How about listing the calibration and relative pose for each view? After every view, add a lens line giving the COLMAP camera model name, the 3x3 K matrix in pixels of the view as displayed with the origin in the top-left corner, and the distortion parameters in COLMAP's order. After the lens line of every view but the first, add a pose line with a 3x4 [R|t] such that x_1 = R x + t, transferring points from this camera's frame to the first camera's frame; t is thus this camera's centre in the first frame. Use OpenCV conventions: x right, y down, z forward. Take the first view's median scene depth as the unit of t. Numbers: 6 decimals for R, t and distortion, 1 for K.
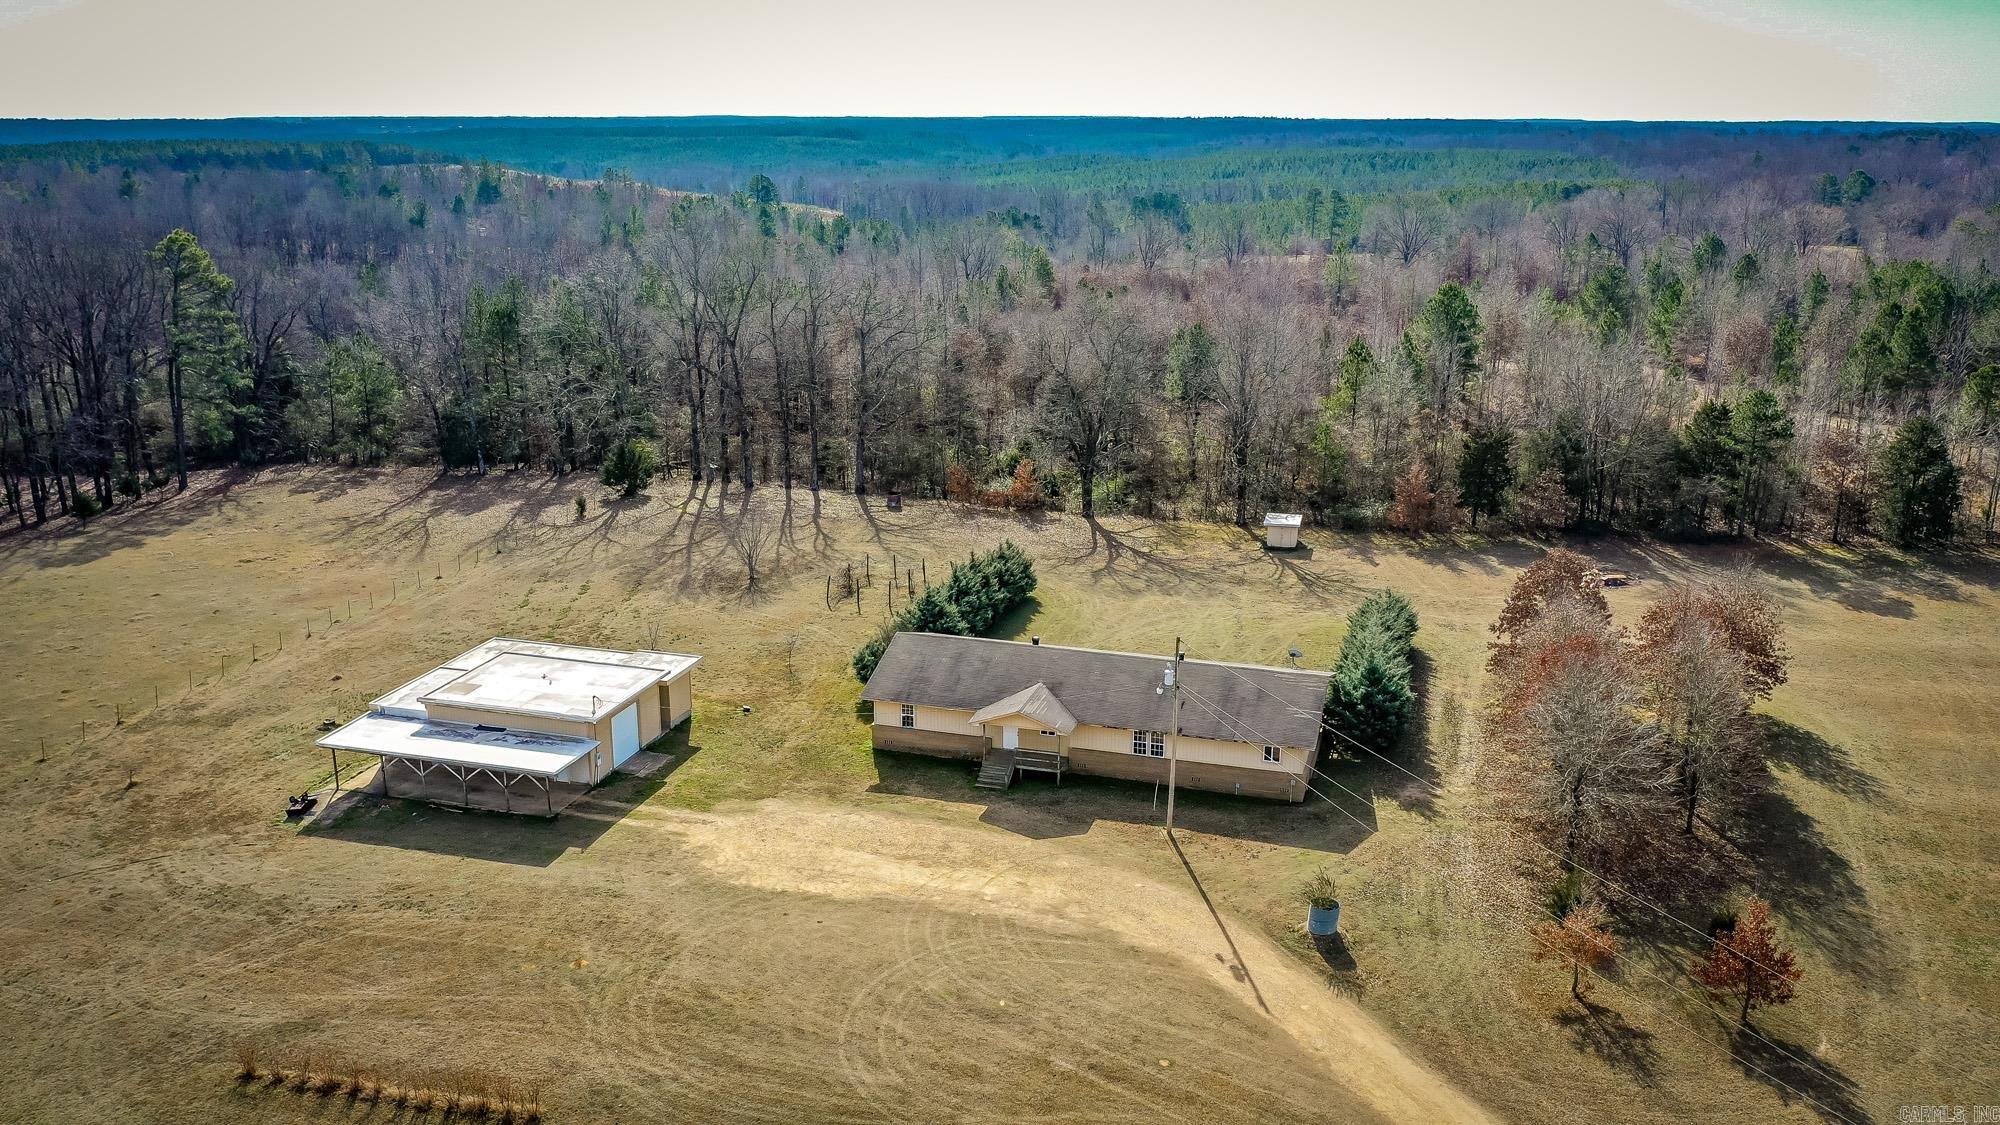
lens RADIAL K [[1582.2, 0, 997.9], [0, 1582.2, 559.3], [0, 0, 1]] dist [-0.002227, 0.004965]
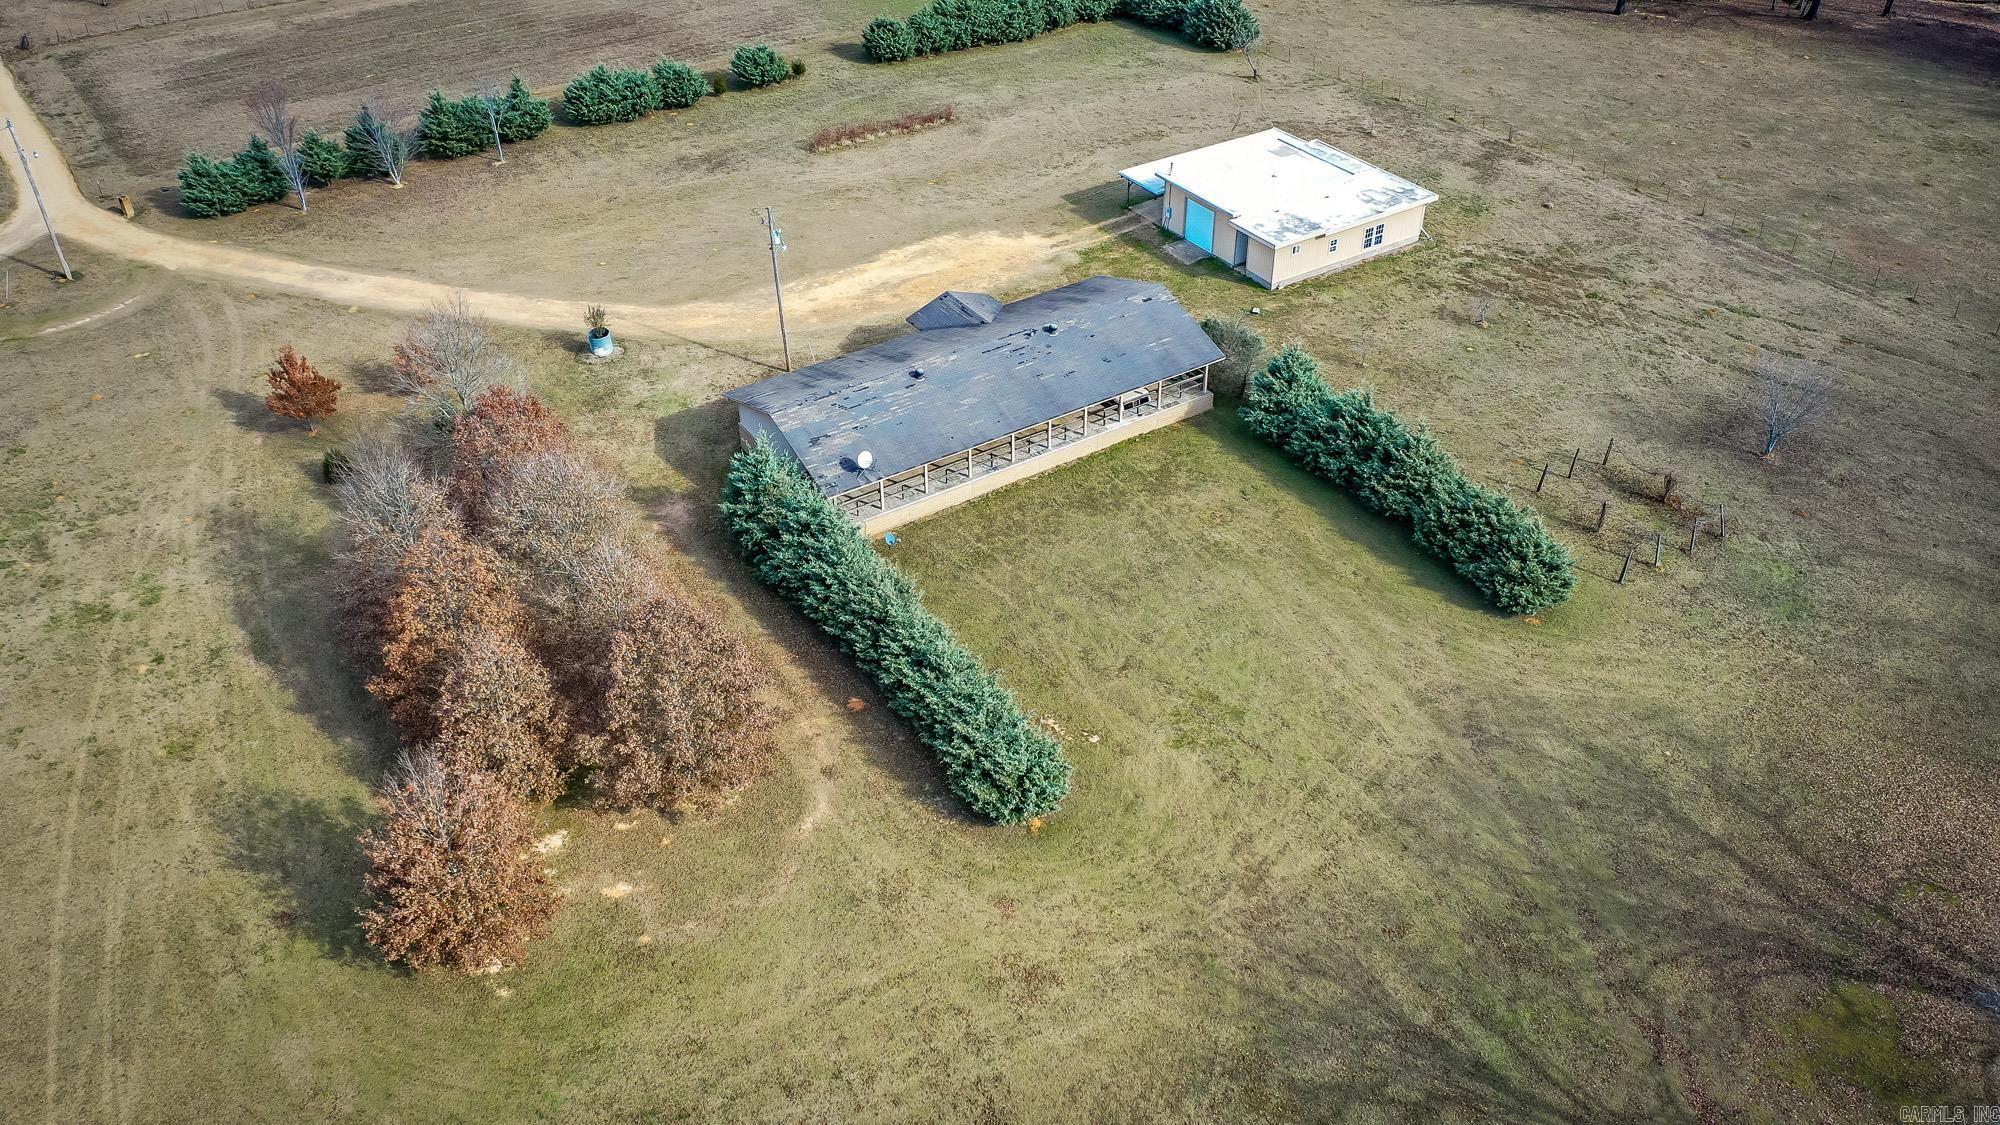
lens RADIAL K [[1582.2, 0, 997.9], [0, 1582.2, 559.3], [0, 0, 1]] dist [-0.002227, 0.004965]
pose [[-0.638464, 0.462367, -0.615288, 0.742295], [-0.201637, 0.671029, 0.713487, -0.563150], [0.742769, 0.579601, -0.335197, 1.477491]]
